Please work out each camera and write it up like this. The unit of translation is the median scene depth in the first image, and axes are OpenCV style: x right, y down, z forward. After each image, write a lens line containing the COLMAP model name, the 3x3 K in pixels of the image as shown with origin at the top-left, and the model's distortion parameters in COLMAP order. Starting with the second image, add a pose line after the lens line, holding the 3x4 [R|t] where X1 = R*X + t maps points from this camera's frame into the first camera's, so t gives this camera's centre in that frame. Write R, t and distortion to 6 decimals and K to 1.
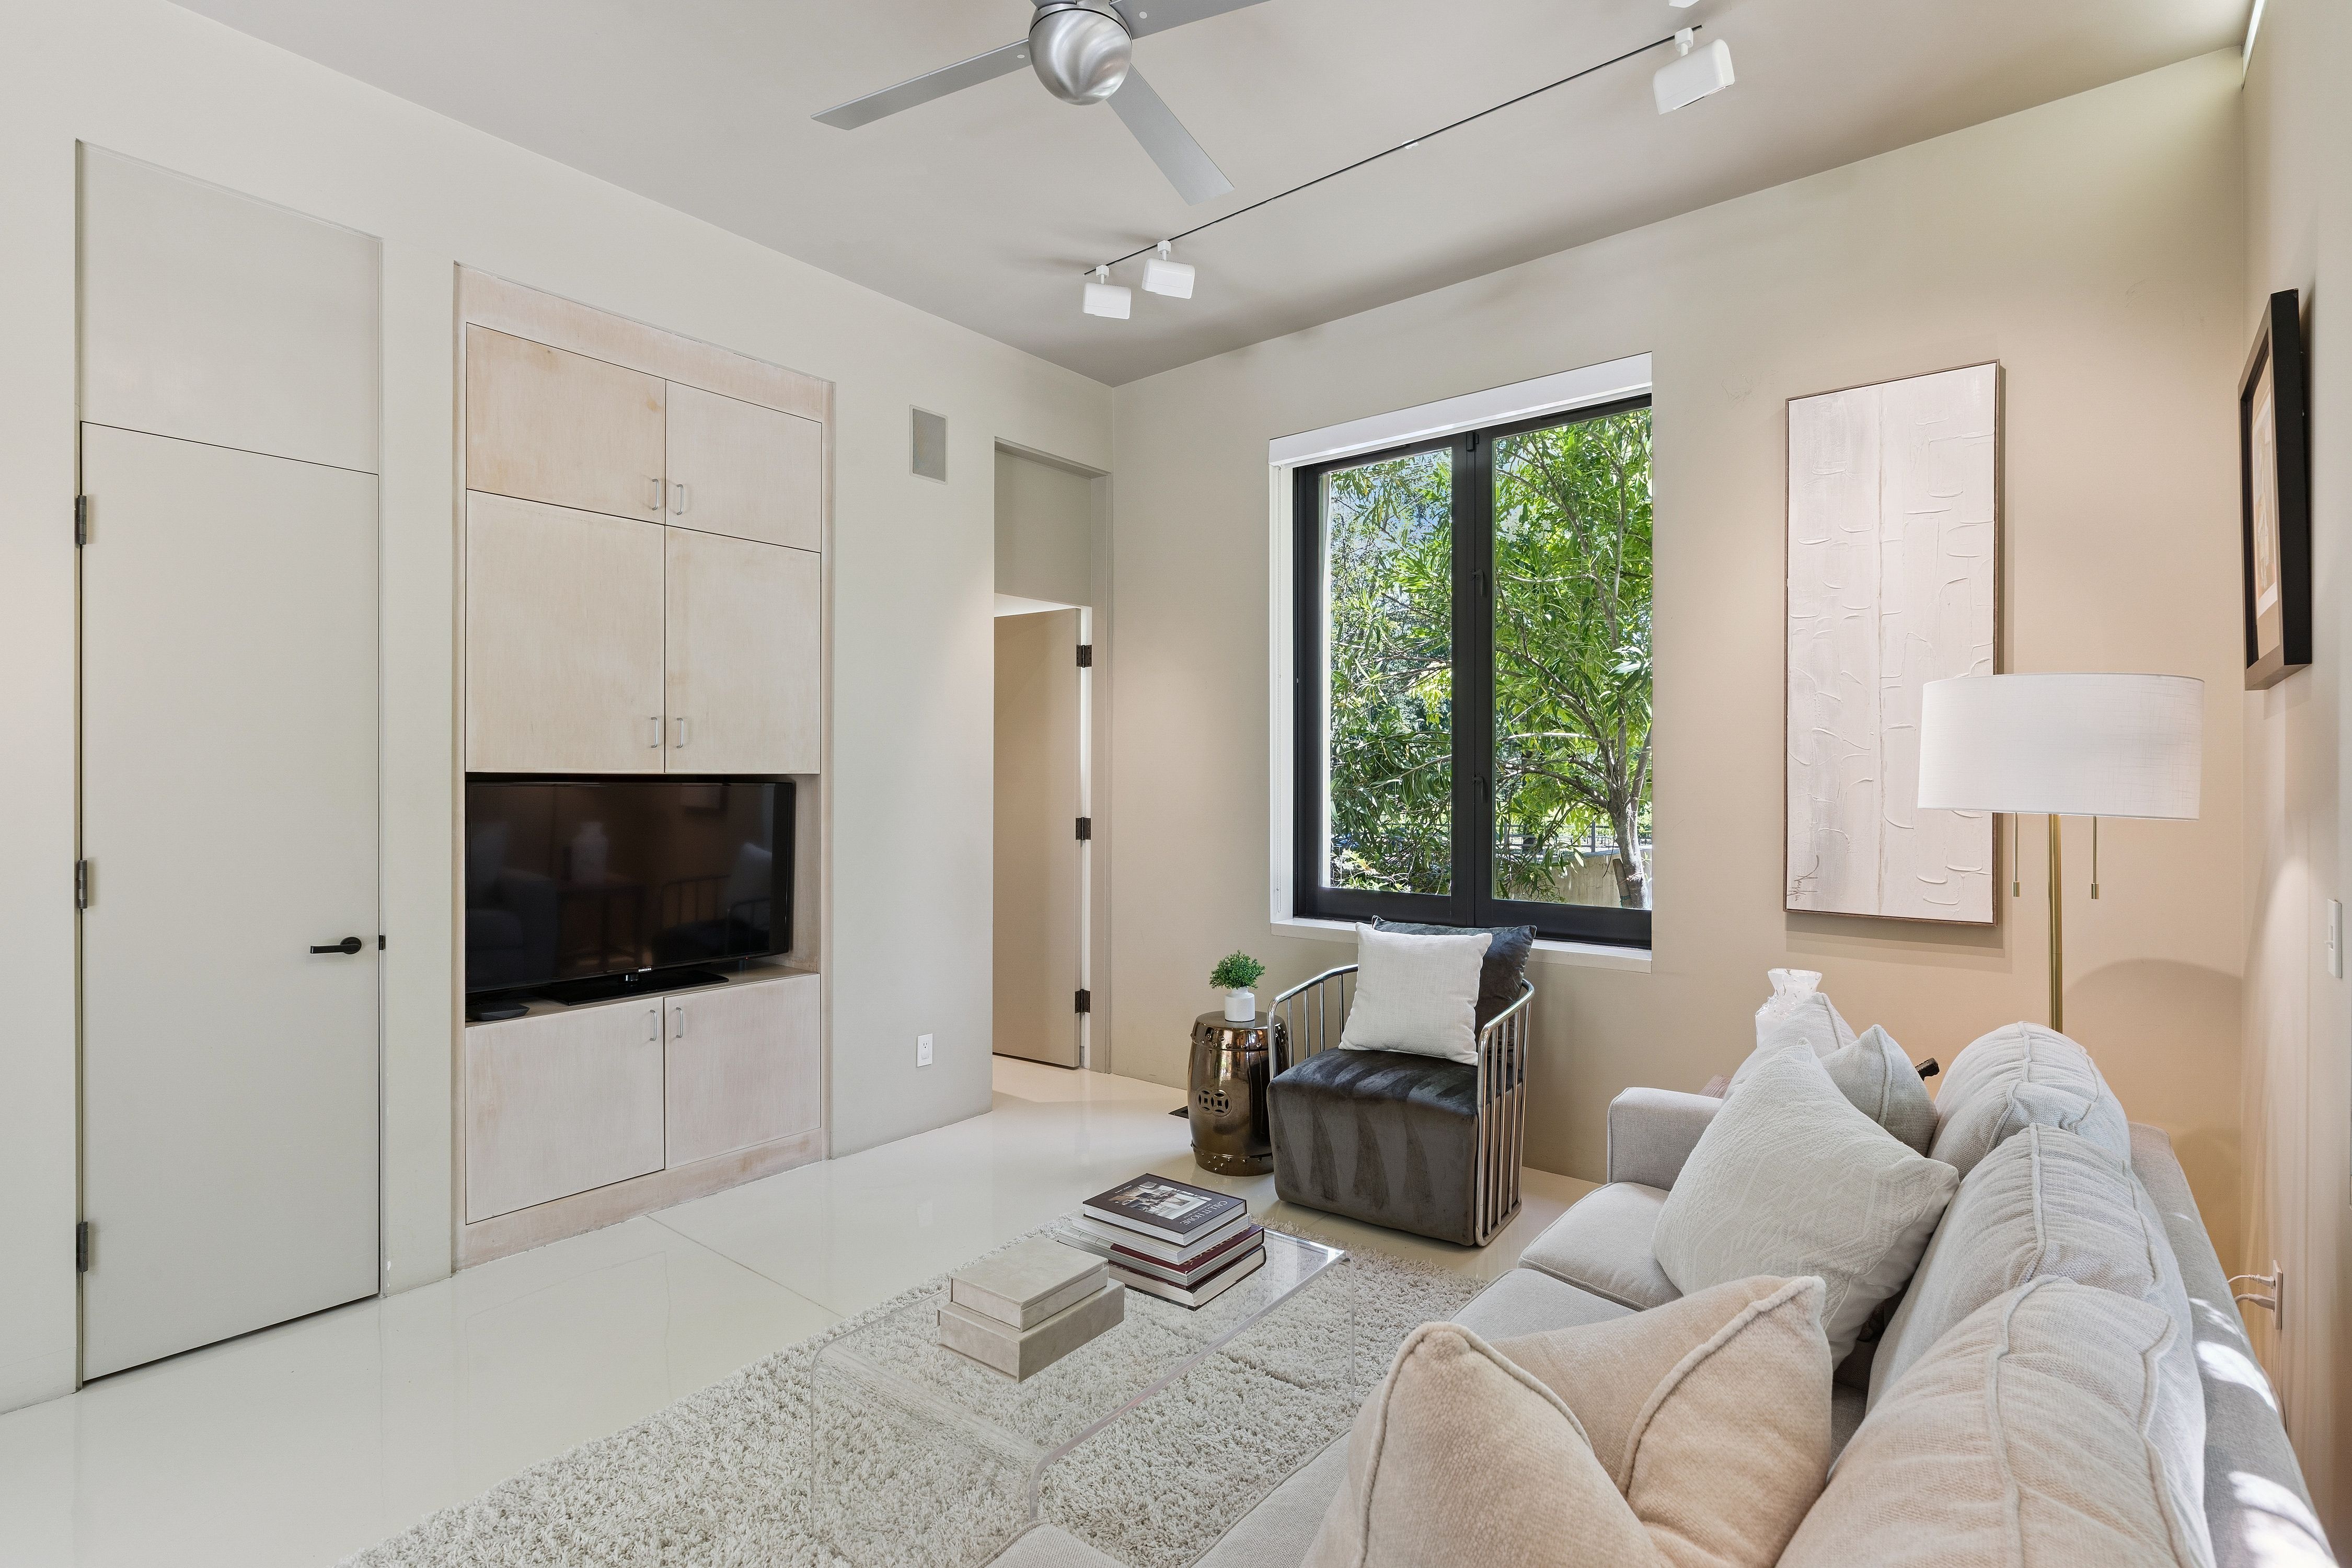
lens RADIAL K [[1103.8, 0, 1164.6], [0, 1103.8, 779.0], [0, 0, 1]] dist [-0.003984, 0.000146]
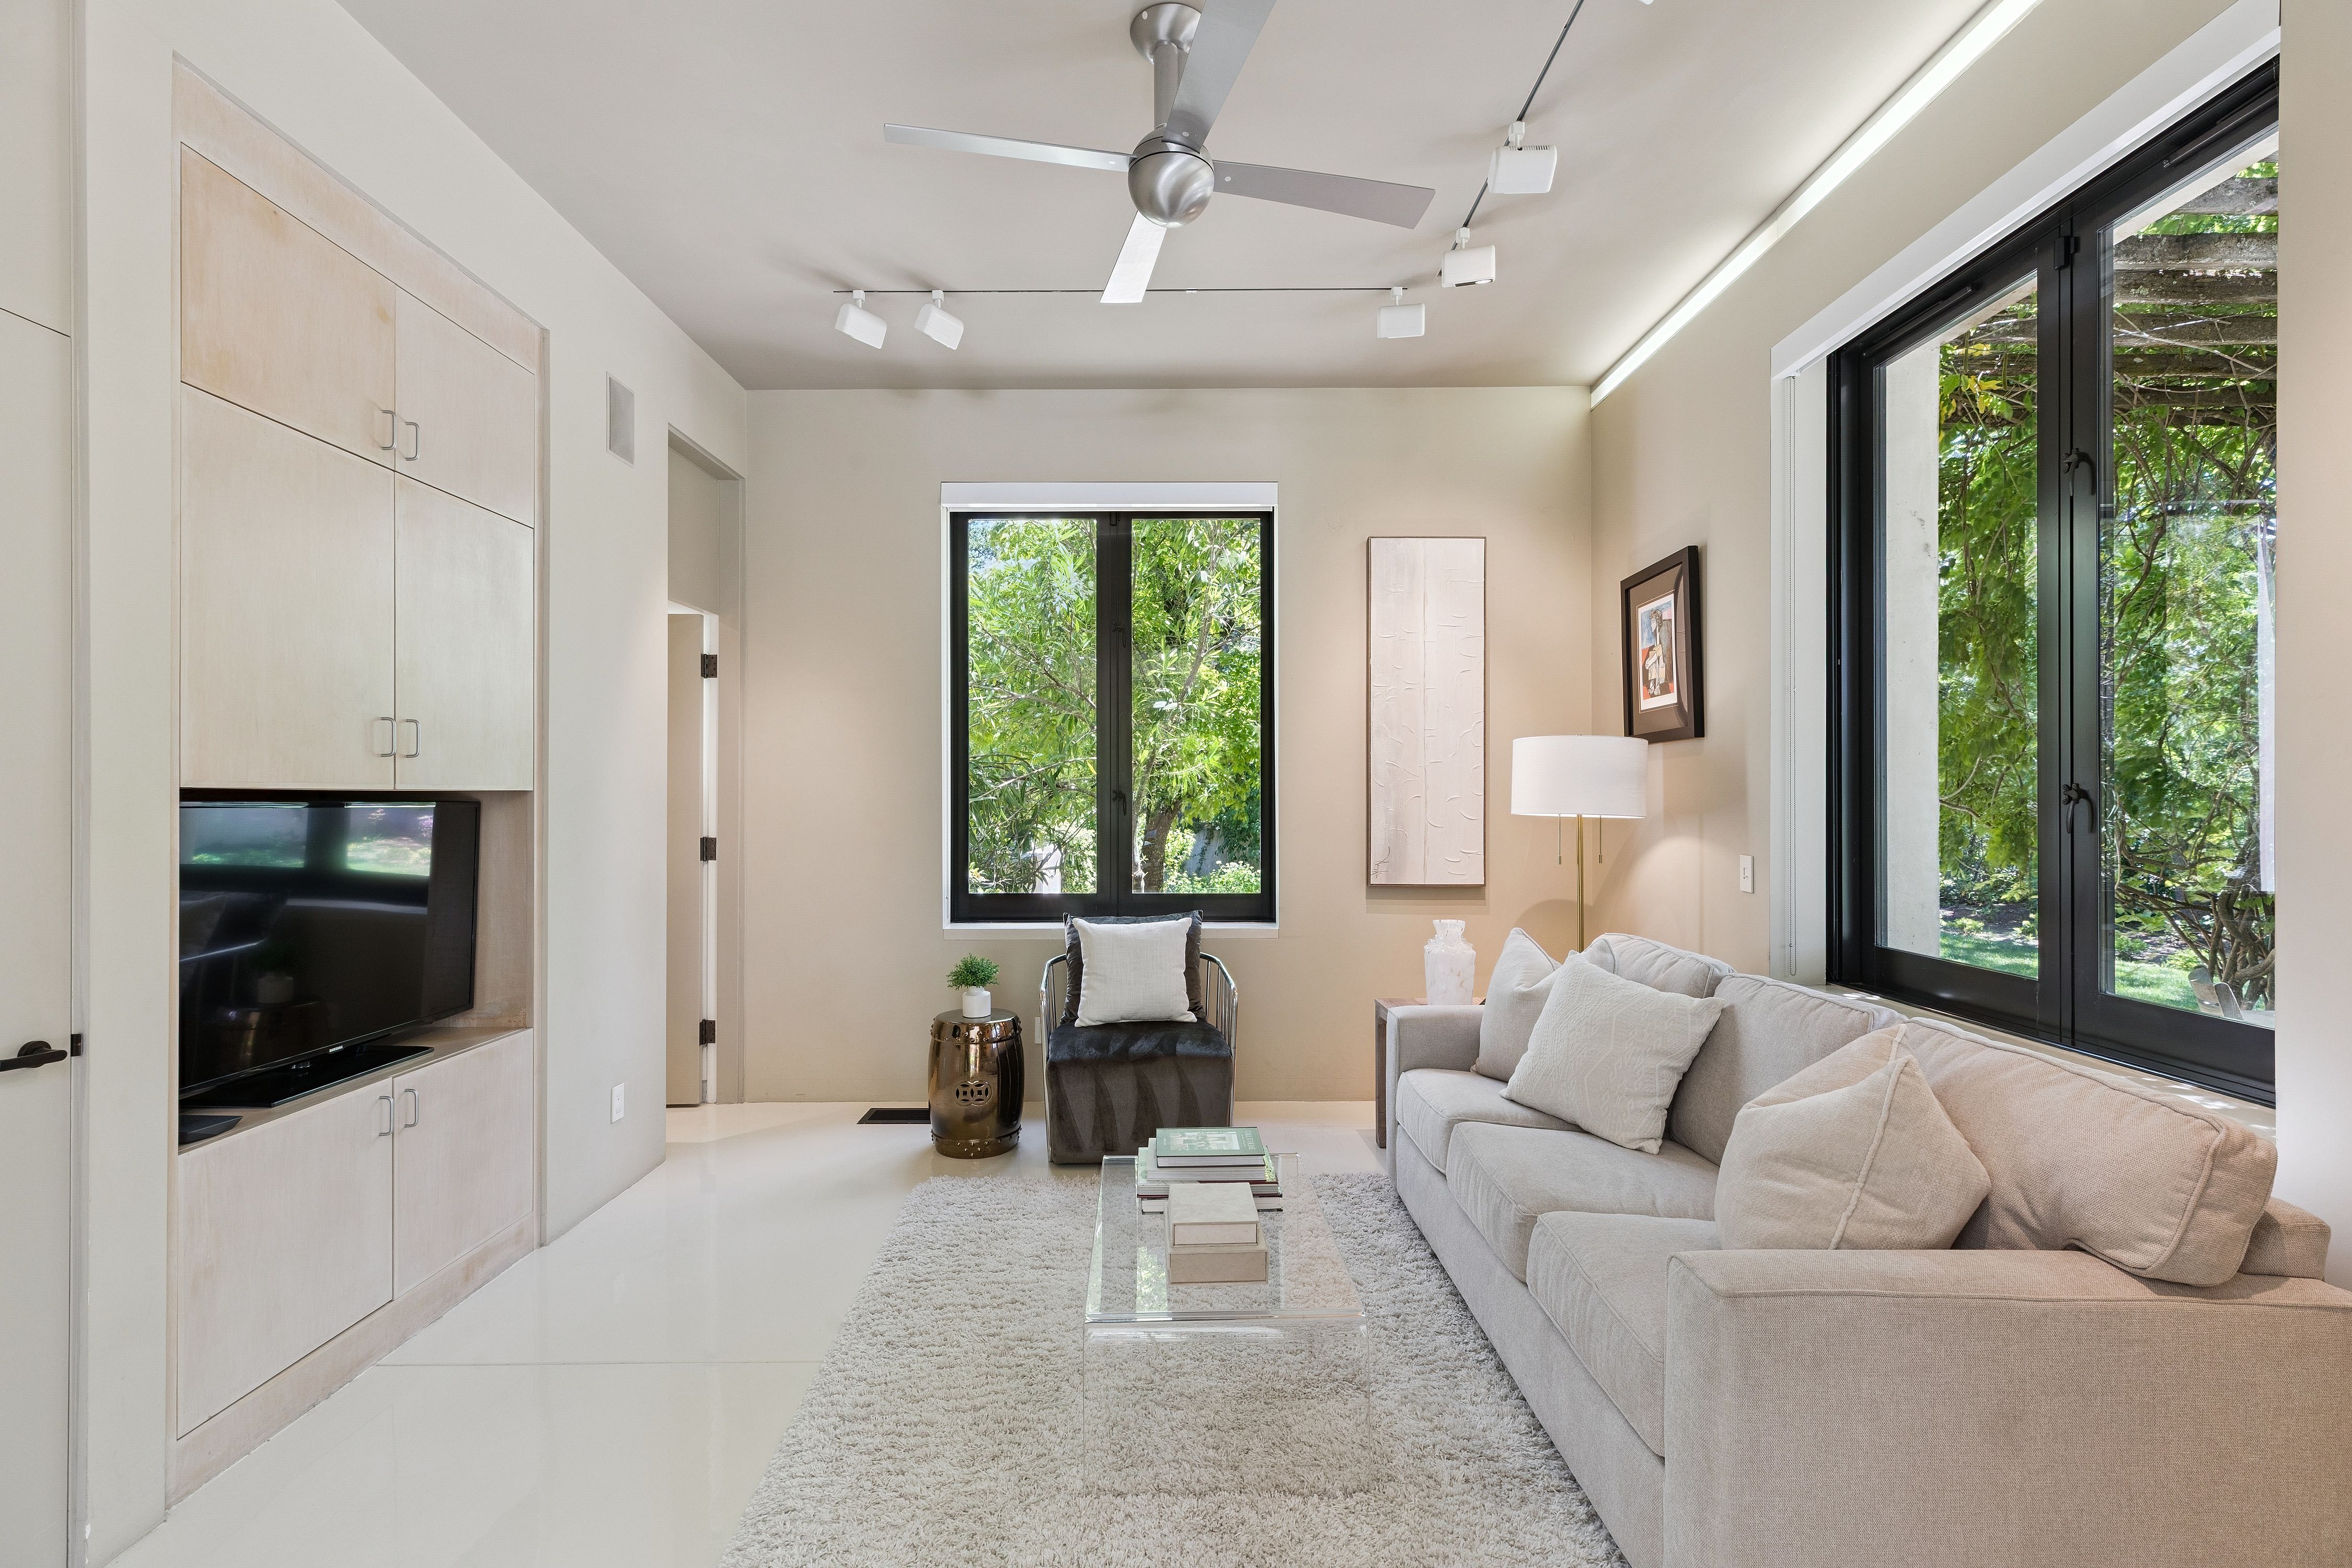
lens RADIAL K [[1060.8, 0, 1156.1], [0, 1060.8, 793.2], [0, 0, 1]] dist [0.007159, -0.000790]
pose [[0.777630, 0.000270, 0.628722, -0.470367], [0.000970, 0.999998, -0.001630, -0.001046], [-0.628722, 0.001878, 0.777628, 0.071276]]
